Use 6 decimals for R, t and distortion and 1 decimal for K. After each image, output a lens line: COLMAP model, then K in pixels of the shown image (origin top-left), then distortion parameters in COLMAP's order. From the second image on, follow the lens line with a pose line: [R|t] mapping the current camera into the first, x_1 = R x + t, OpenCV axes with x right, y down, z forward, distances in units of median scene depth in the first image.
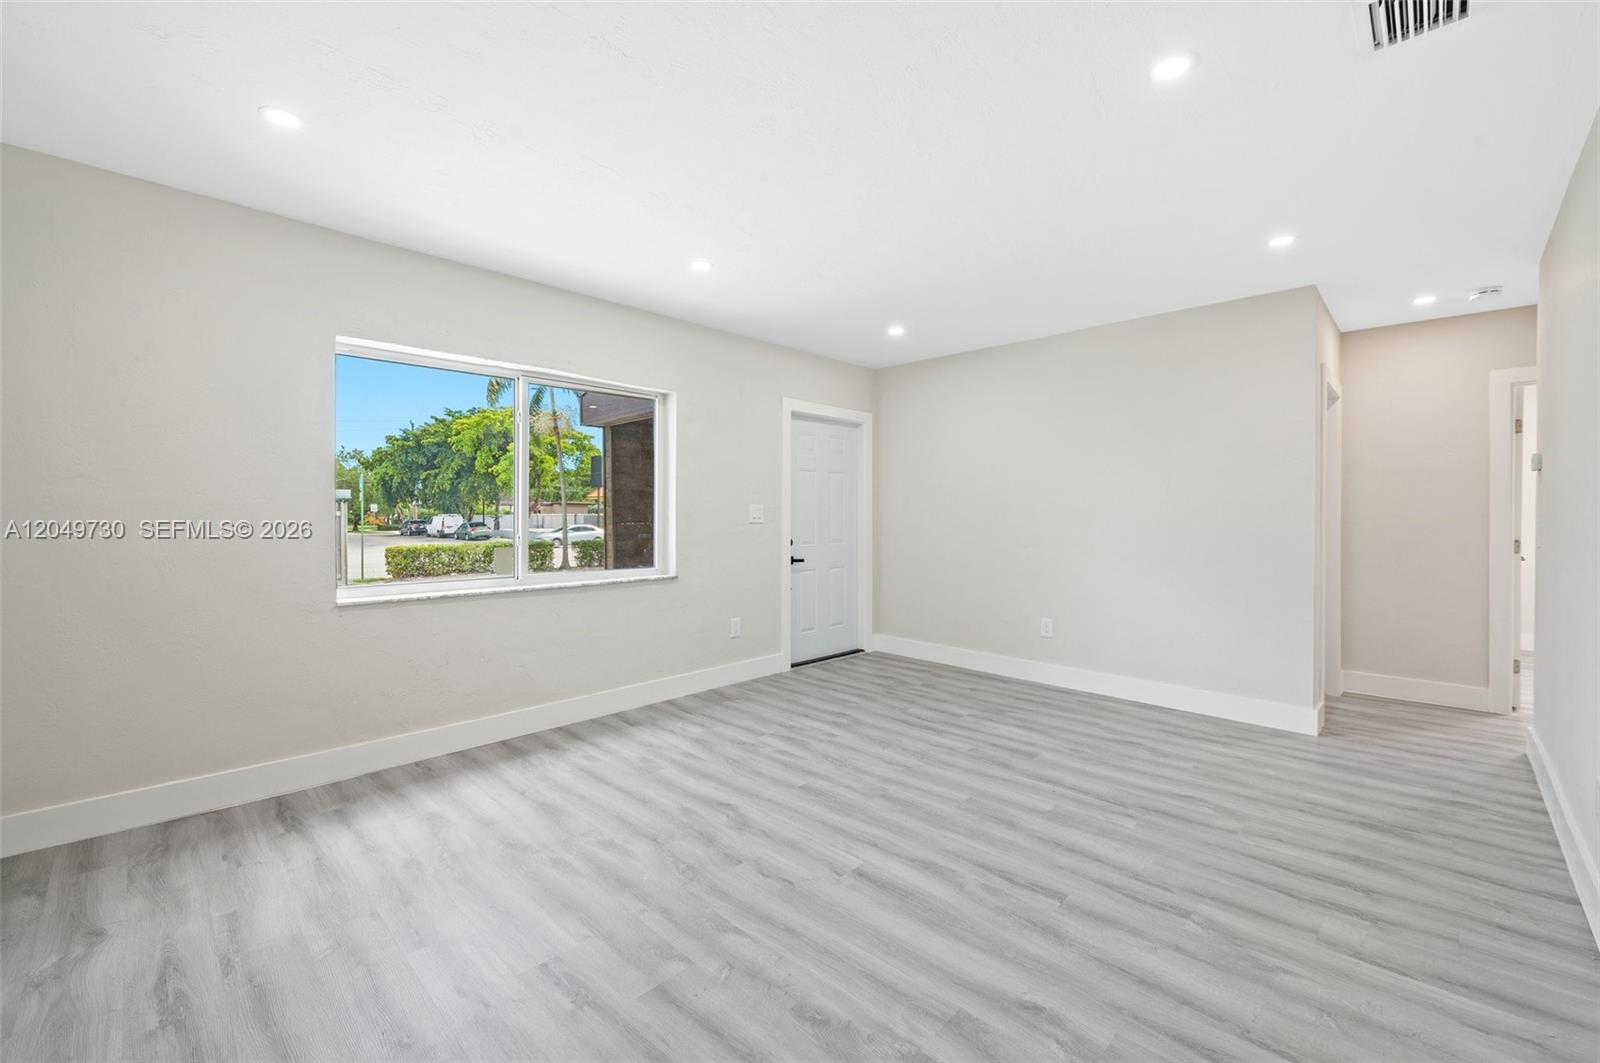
lens RADIAL K [[652.4, 0, 806.6], [0, 652.4, 522.1], [0, 0, 1]] dist [-0.002766, -0.000225]
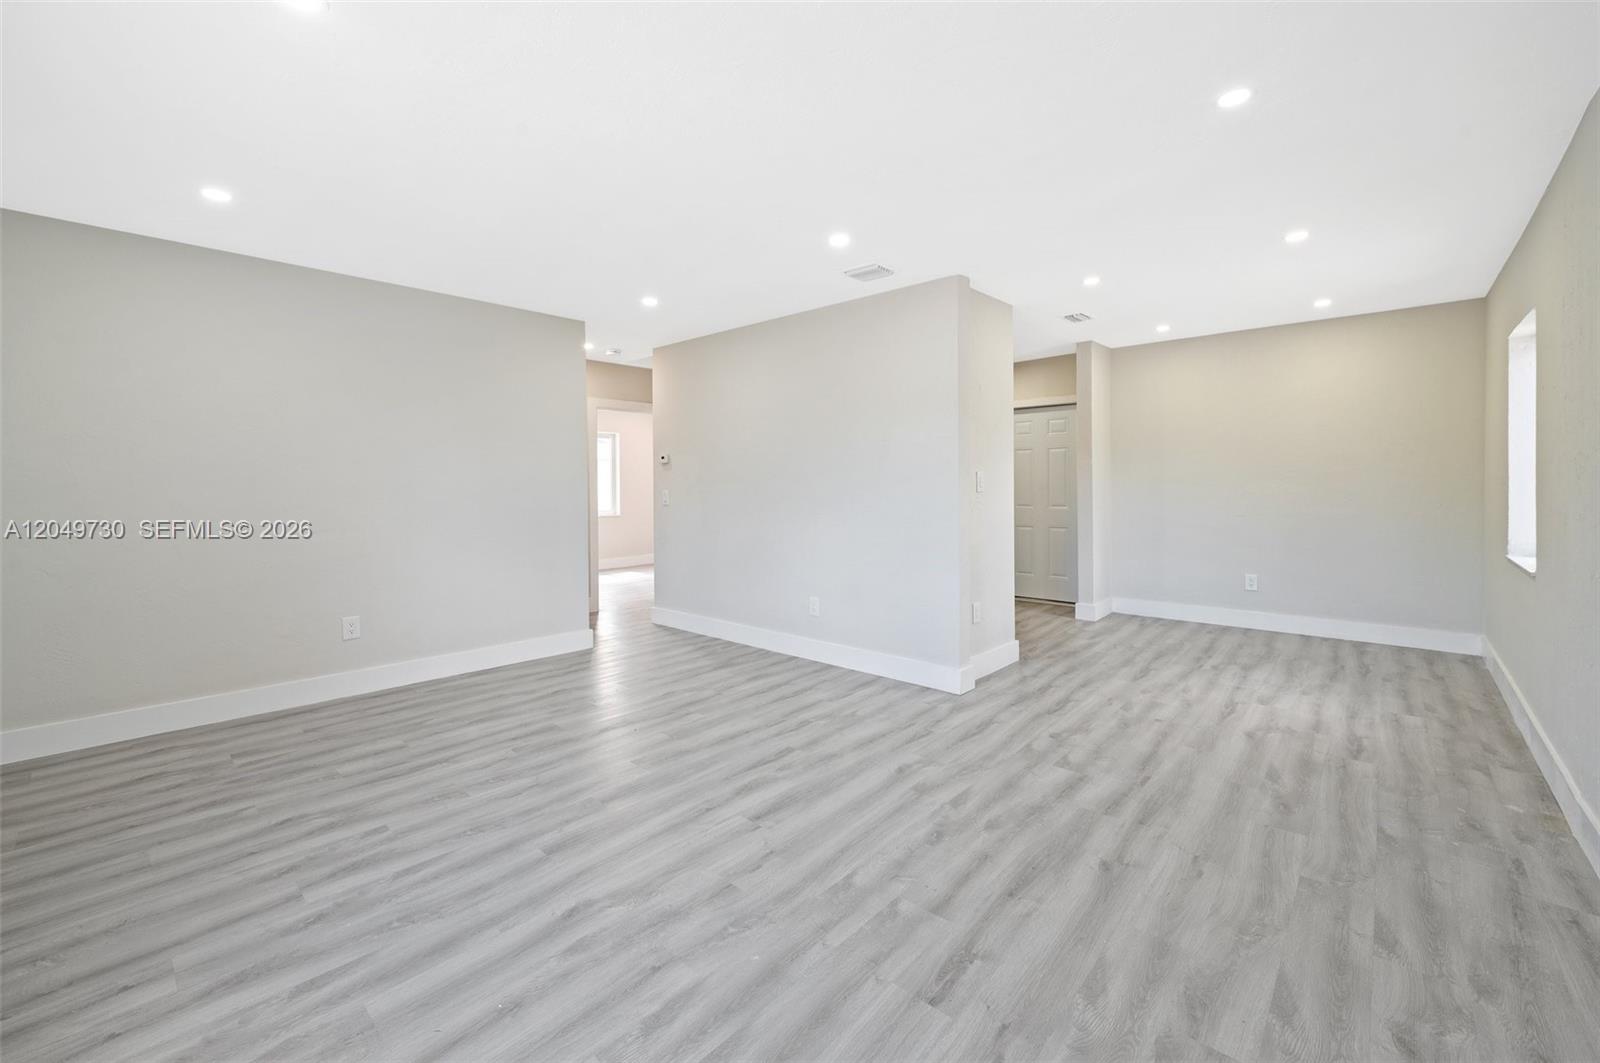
lens RADIAL K [[652.4, 0, 811.9], [0, 652.4, 495.0], [0, 0, 1]] dist [-0.002766, -0.000225]
pose [[-0.041659, -0.016123, 0.999002, -0.847396], [0.017847, 0.999698, 0.016879, -0.017233], [-0.998972, 0.018532, -0.041359, 0.792537]]
